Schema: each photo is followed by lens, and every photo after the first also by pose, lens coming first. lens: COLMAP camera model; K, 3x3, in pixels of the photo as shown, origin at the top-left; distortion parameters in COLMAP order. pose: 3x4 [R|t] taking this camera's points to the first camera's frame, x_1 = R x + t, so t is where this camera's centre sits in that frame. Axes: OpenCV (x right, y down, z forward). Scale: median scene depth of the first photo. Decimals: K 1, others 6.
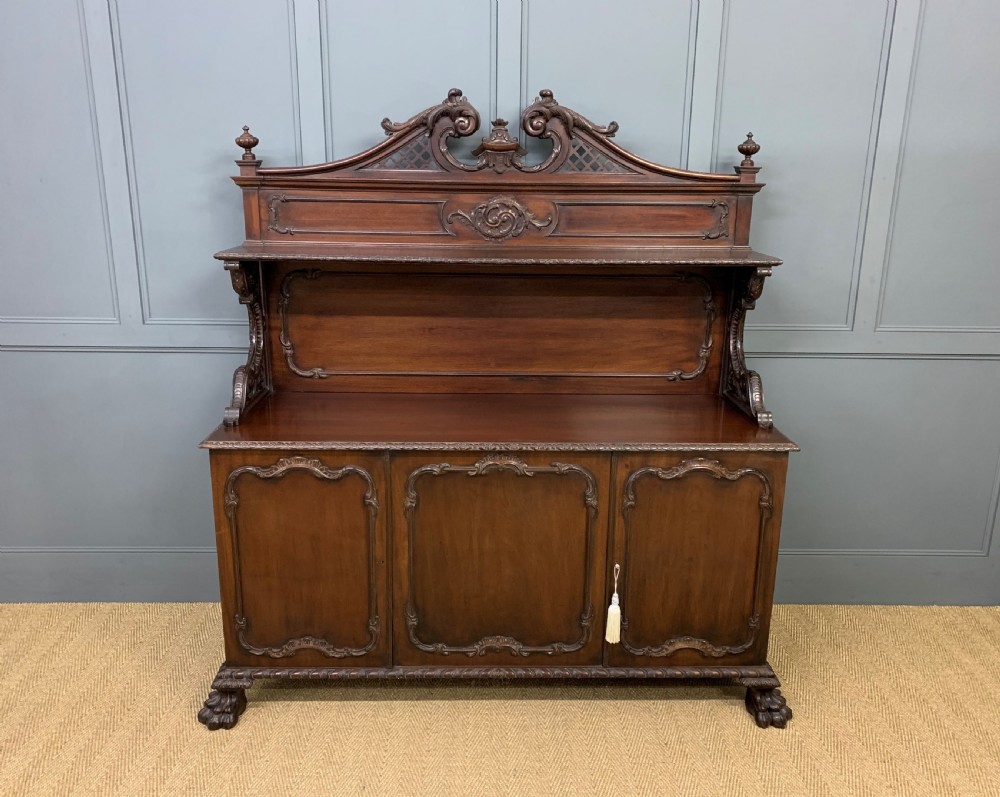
lens RADIAL K [[826.3, 0, 509.2], [0, 826.3, 412.2], [0, 0, 1]] dist [0.031739, -0.004022]
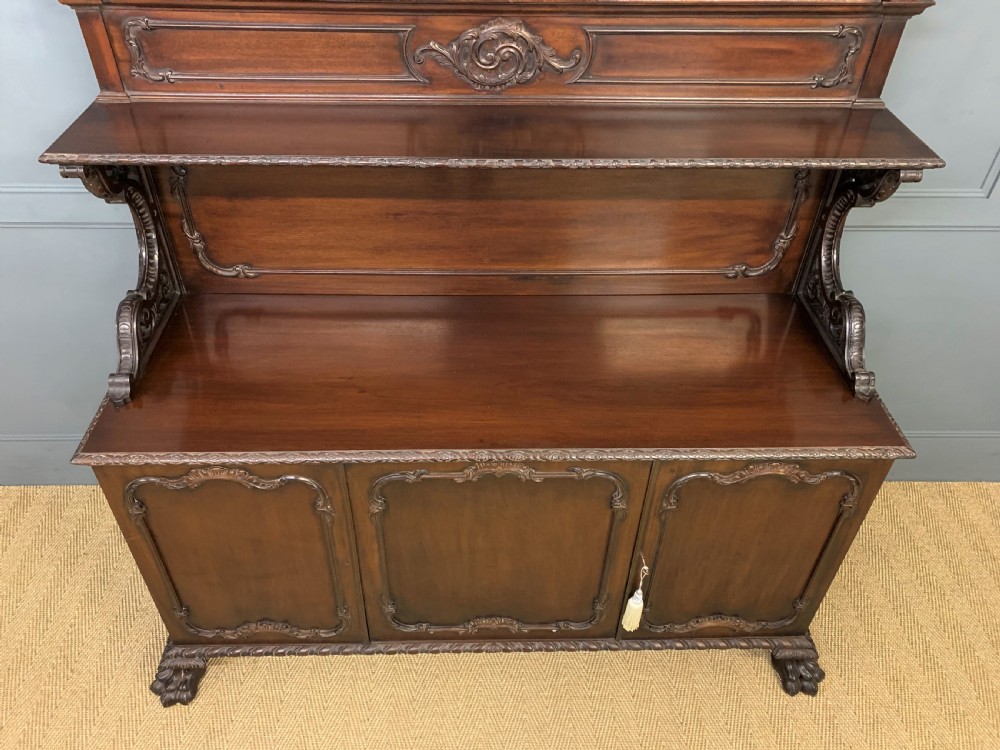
lens RADIAL K [[762.0, 0, 495.7], [0, 762.0, 360.2], [0, 0, 1]] dist [0.005774, 0.006209]
pose [[0.999978, 0.005045, 0.004254, -0.014798], [-0.006345, 0.912232, 0.409625, -0.269748], [-0.001814, -0.409643, 0.912244, 0.388865]]
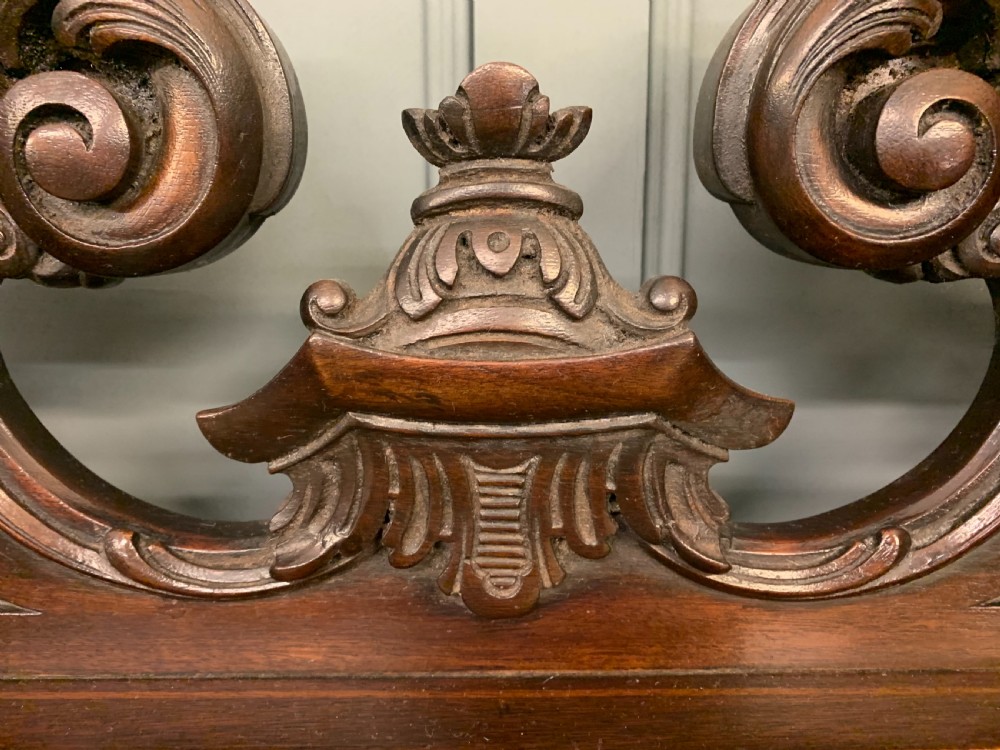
lens RADIAL K [[797.5, 0, 498.9], [0, 797.5, 359.6], [0, 0, 1]] dist [-0.009770, -0.005623]
pose [[0.999541, -0.009967, -0.028615, -0.008933], [0.006026, 0.990875, -0.134650, -0.312957], [0.029696, 0.134416, 0.990480, 0.920066]]
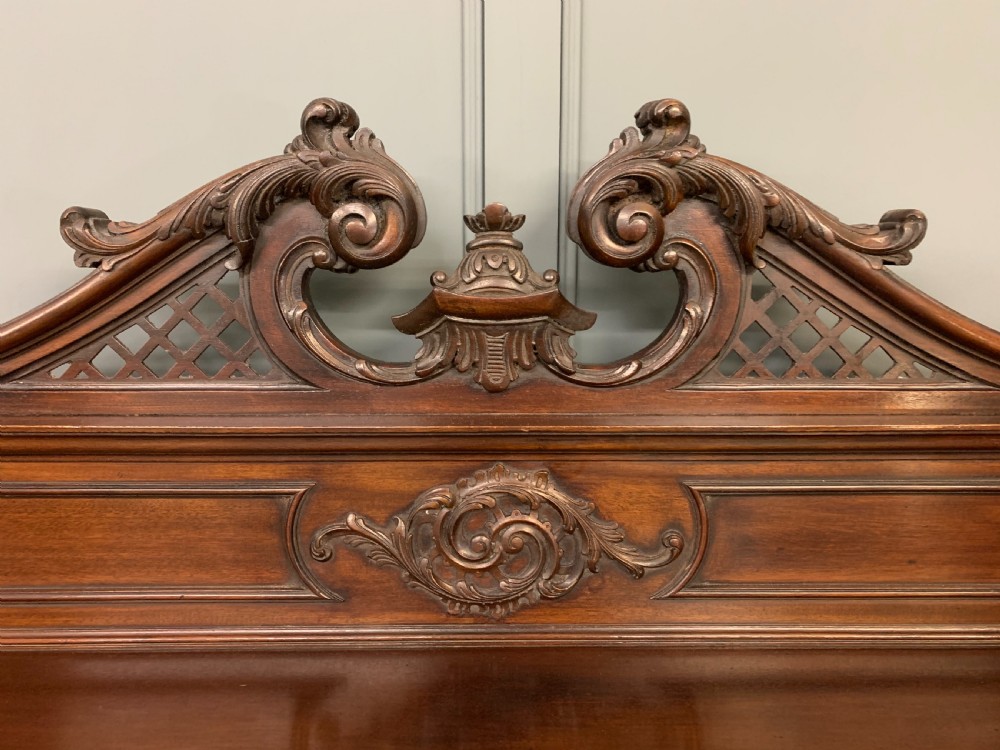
lens RADIAL K [[746.8, 0, 500.0], [0, 746.8, 375.0], [0, 0, 1]] dist [0.045391, -0.004114]
pose [[0.999780, -0.007969, -0.019395, -0.005189], [0.005527, 0.992406, -0.122884, -0.268374], [0.020227, 0.122750, 0.992231, 0.763099]]
